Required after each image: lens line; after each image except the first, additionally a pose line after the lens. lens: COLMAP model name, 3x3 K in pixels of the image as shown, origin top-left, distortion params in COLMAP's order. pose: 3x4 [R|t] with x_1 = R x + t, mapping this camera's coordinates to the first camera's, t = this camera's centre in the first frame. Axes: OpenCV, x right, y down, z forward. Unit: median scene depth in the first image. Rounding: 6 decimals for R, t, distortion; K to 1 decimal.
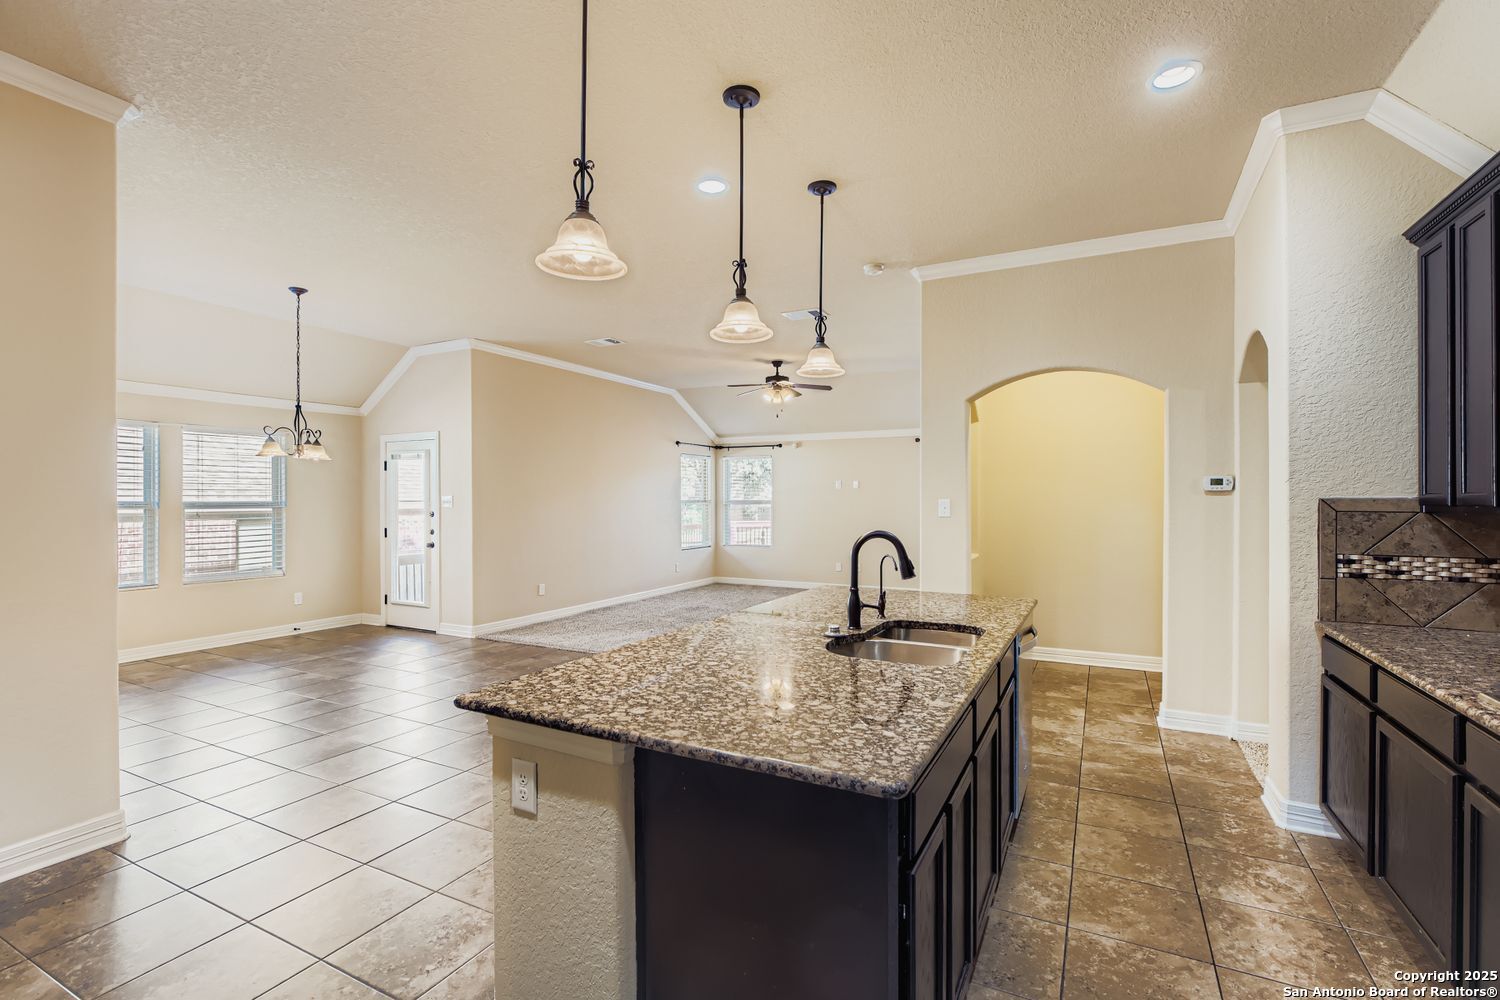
lens RADIAL K [[680.4, 0, 752.6], [0, 680.4, 496.5], [0, 0, 1]] dist [0.000577, 0.000235]
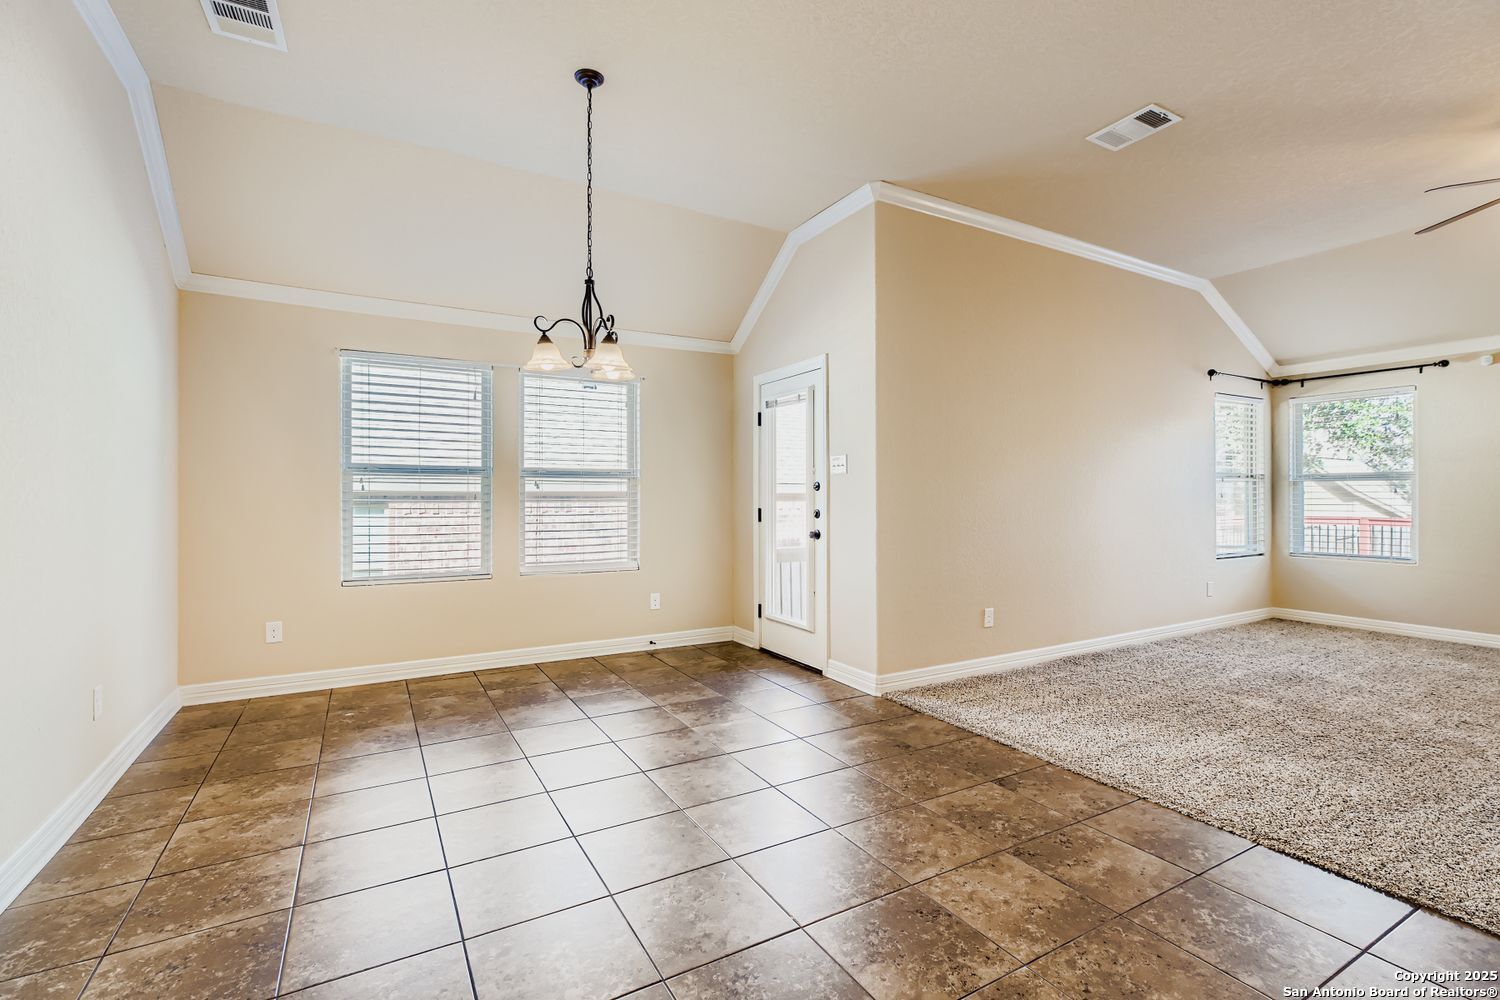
lens RADIAL K [[671.8, 0, 750.0], [0, 671.8, 500.0], [0, 0, 1]] dist [-0.004108, 0.000126]
pose [[0.838020, 0.004087, -0.545623, -0.184279], [0.001033, 0.999958, 0.009077, 0.033764], [0.545638, -0.008171, 0.837981, 0.447645]]
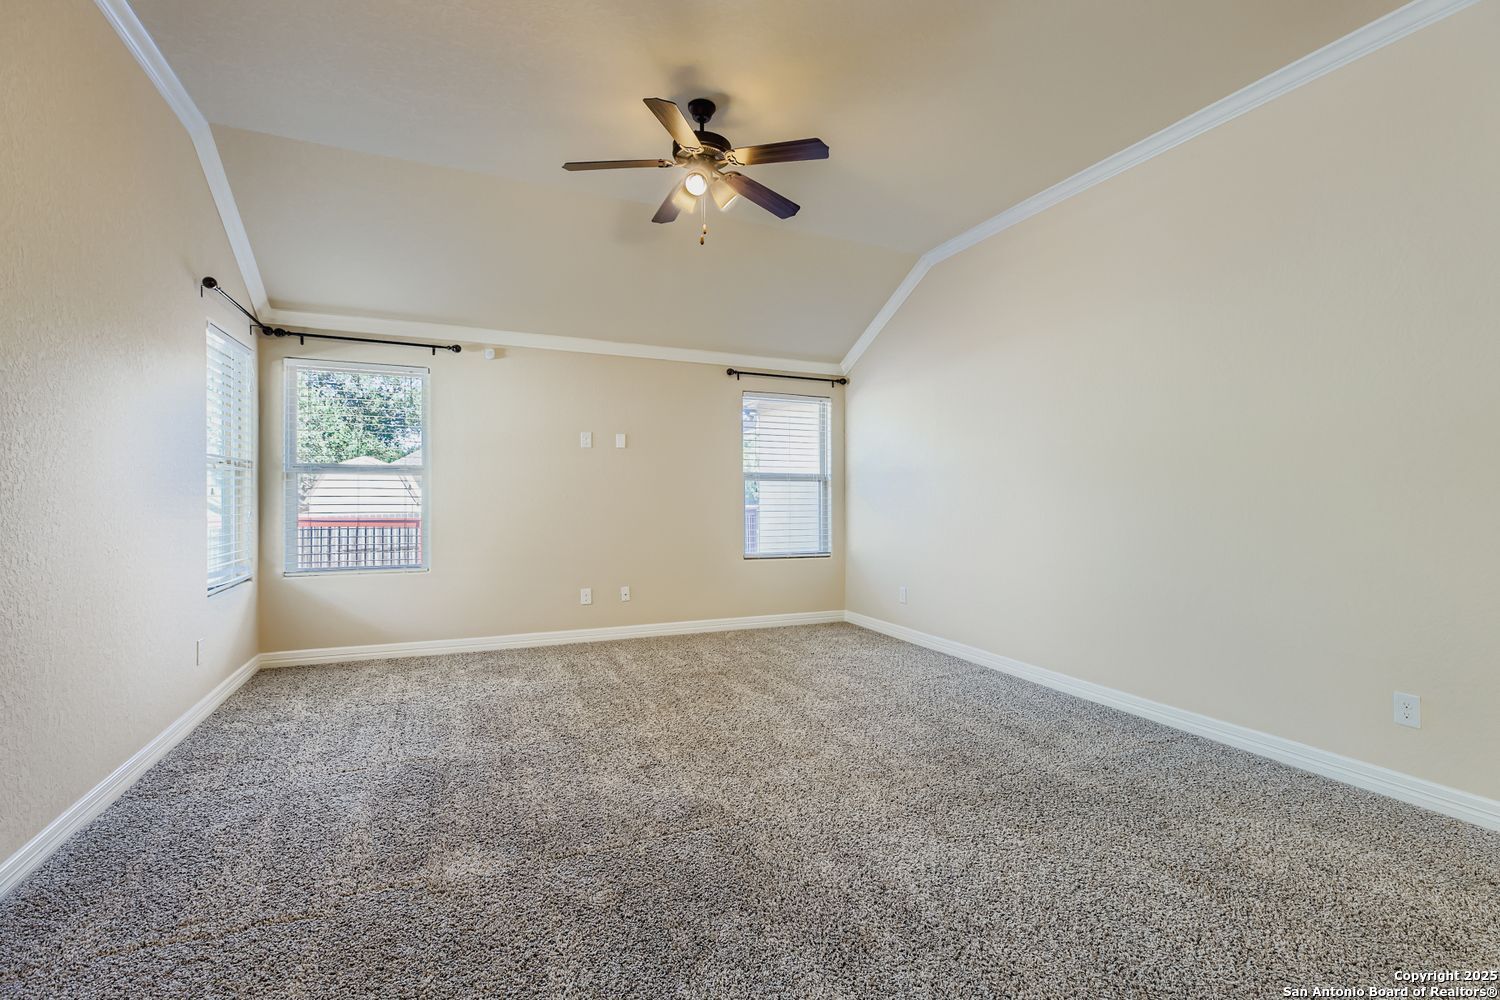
lens RADIAL K [[680.4, 0, 752.6], [0, 680.4, 496.5], [0, 0, 1]] dist [0.000577, 0.000235]
pose [[0.628812, 0.003273, 0.777551, -0.294022], [-0.009208, 0.999952, 0.003238, 0.034524], [-0.777503, -0.009196, 0.628812, 0.833636]]
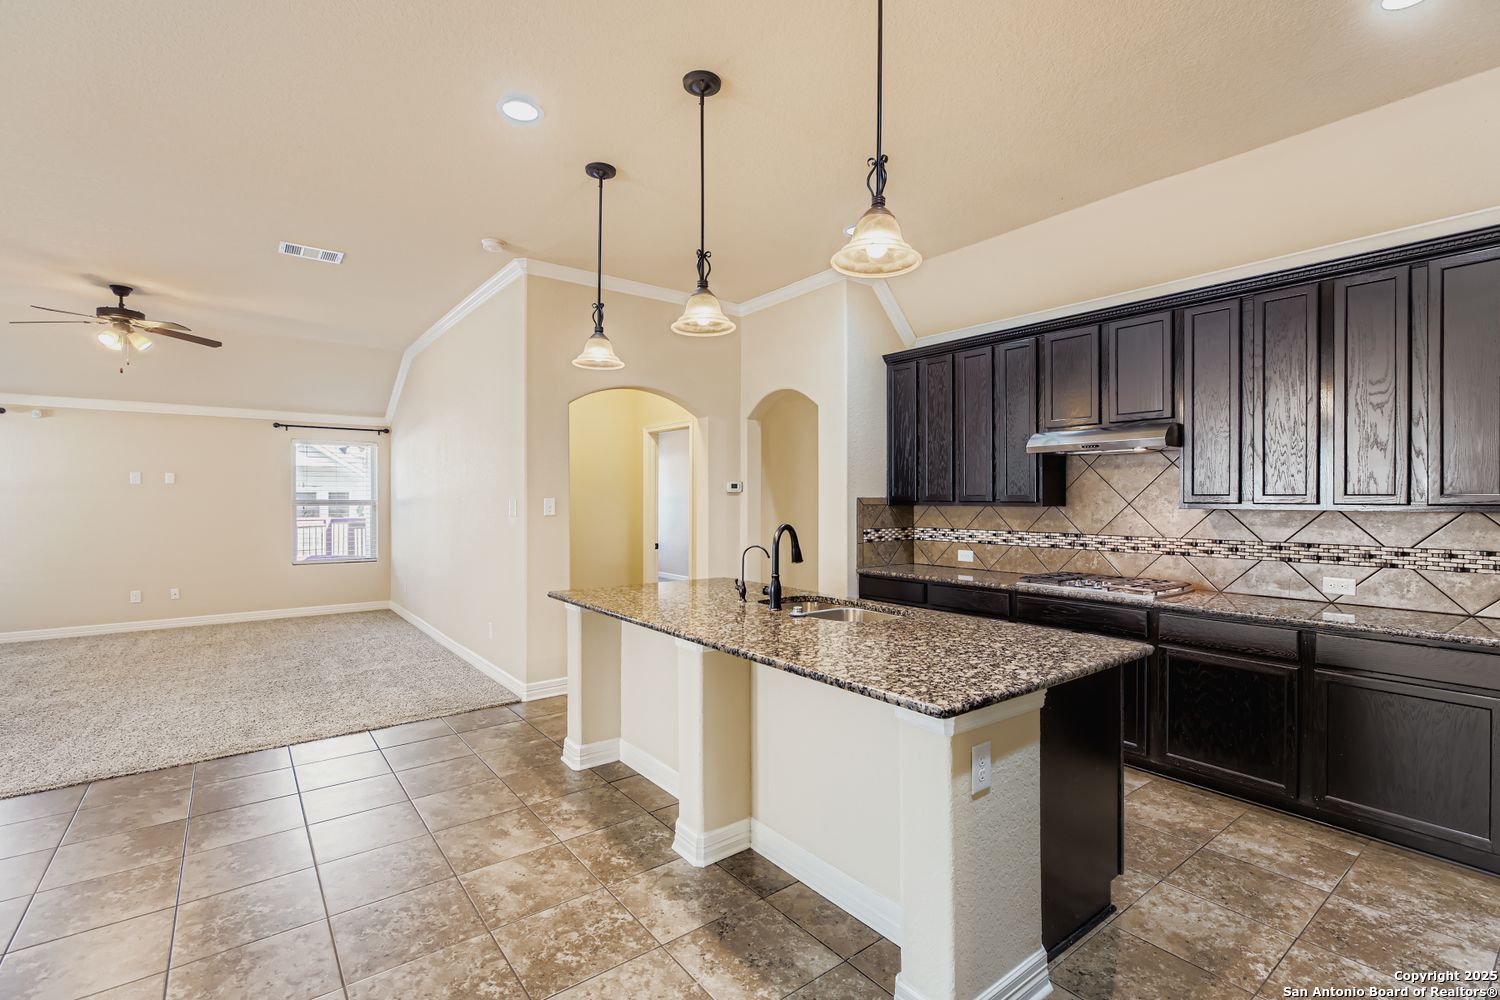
lens RADIAL K [[680.4, 0, 752.6], [0, 680.4, 496.5], [0, 0, 1]] dist [0.000577, 0.000235]
pose [[0.429067, 0.002648, 0.903269, -0.335084], [-0.002700, 0.999995, -0.001649, 0.001672], [-0.903269, -0.001731, 0.429072, 0.201553]]
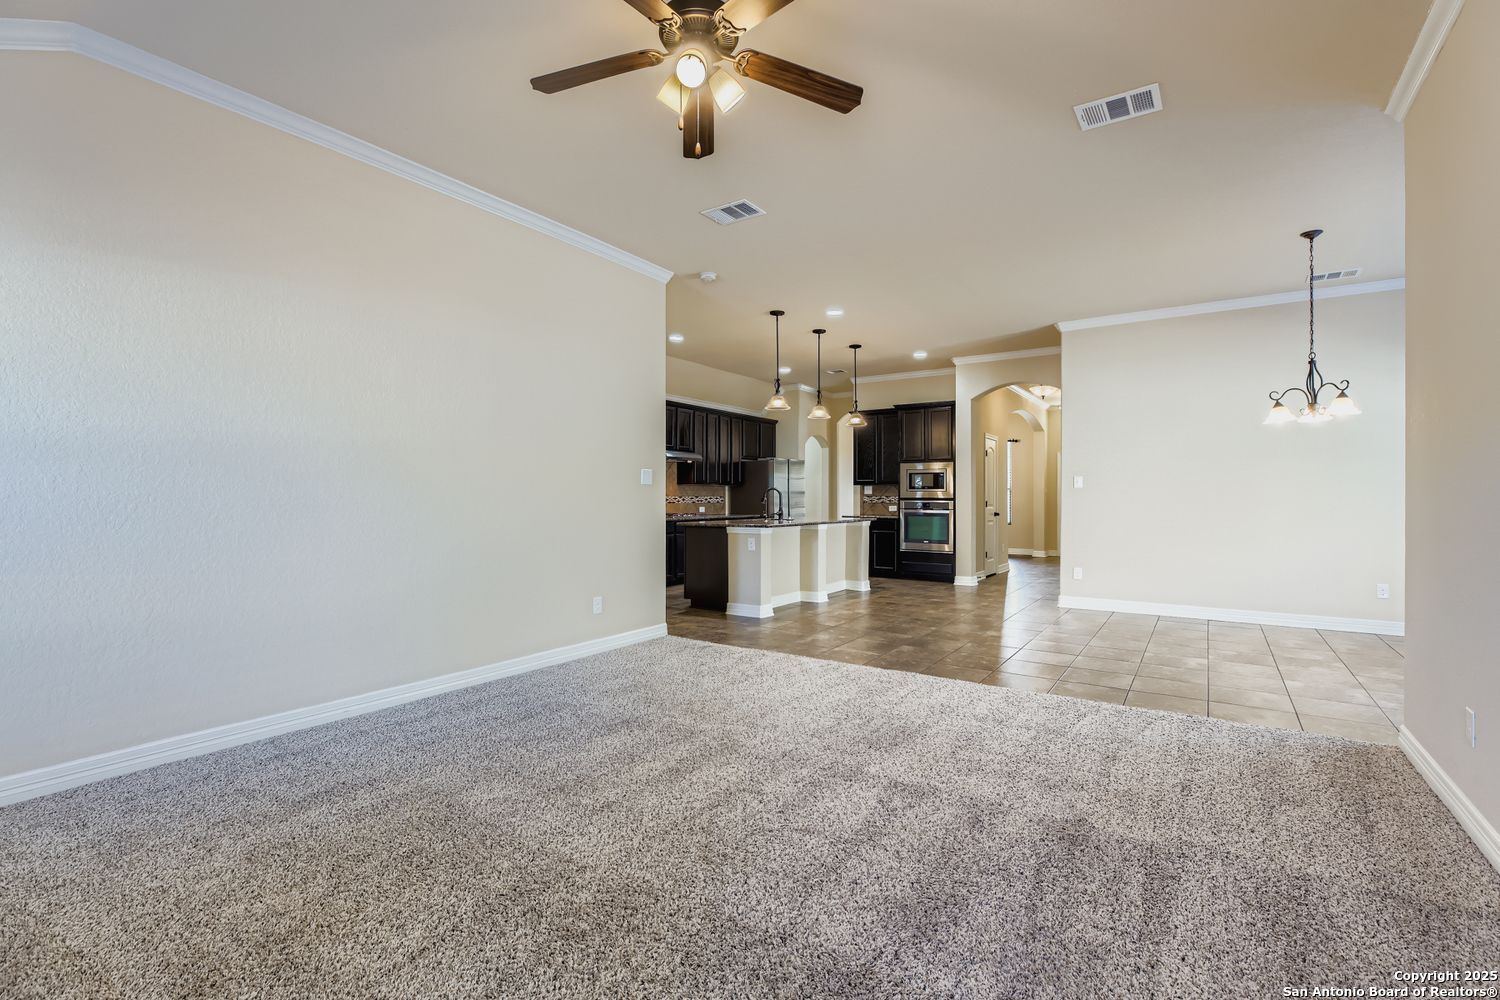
lens RADIAL K [[685.6, 0, 754.2], [0, 685.6, 498.2], [0, 0, 1]] dist [-0.007210, -0.000138]
pose [[-0.993794, -0.001350, 0.111224, -0.023939], [-0.001594, 0.999997, -0.002104, 0.038783], [-0.111221, -0.002269, -0.993793, 1.478201]]
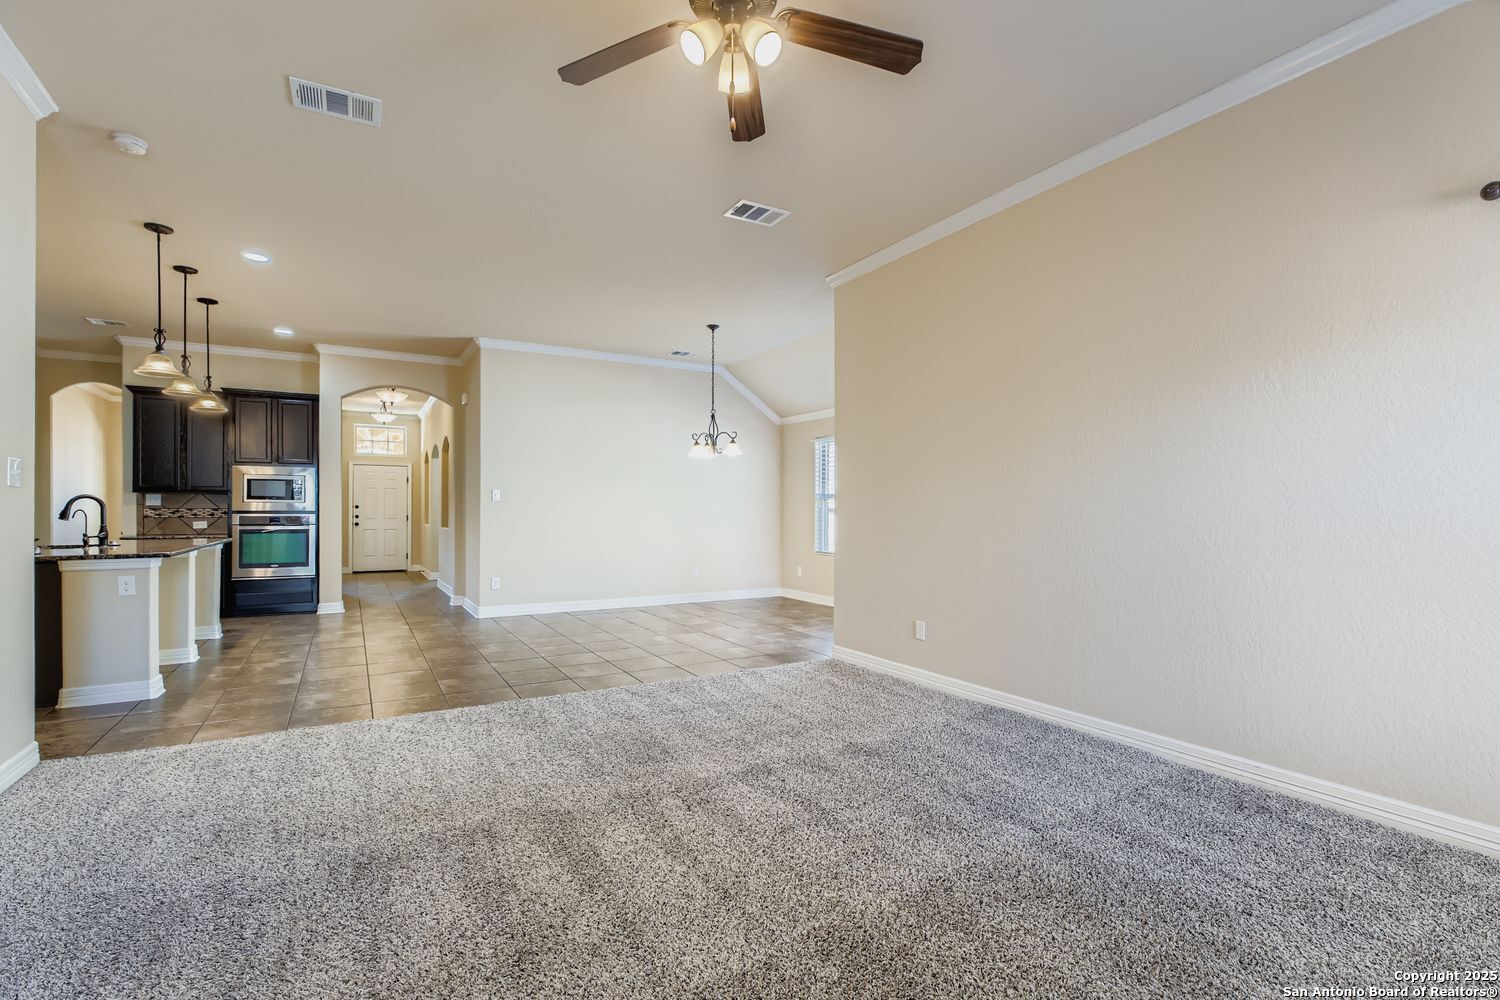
lens RADIAL K [[684.4, 0, 757.9], [0, 684.4, 510.8], [0, 0, 1]] dist [-0.001879, -0.000526]
pose [[-0.530403, 0.001301, -0.847744, 0.295167], [0.002186, 0.999998, 0.000166, 0.036622], [0.847743, -0.001765, -0.530405, 1.316357]]
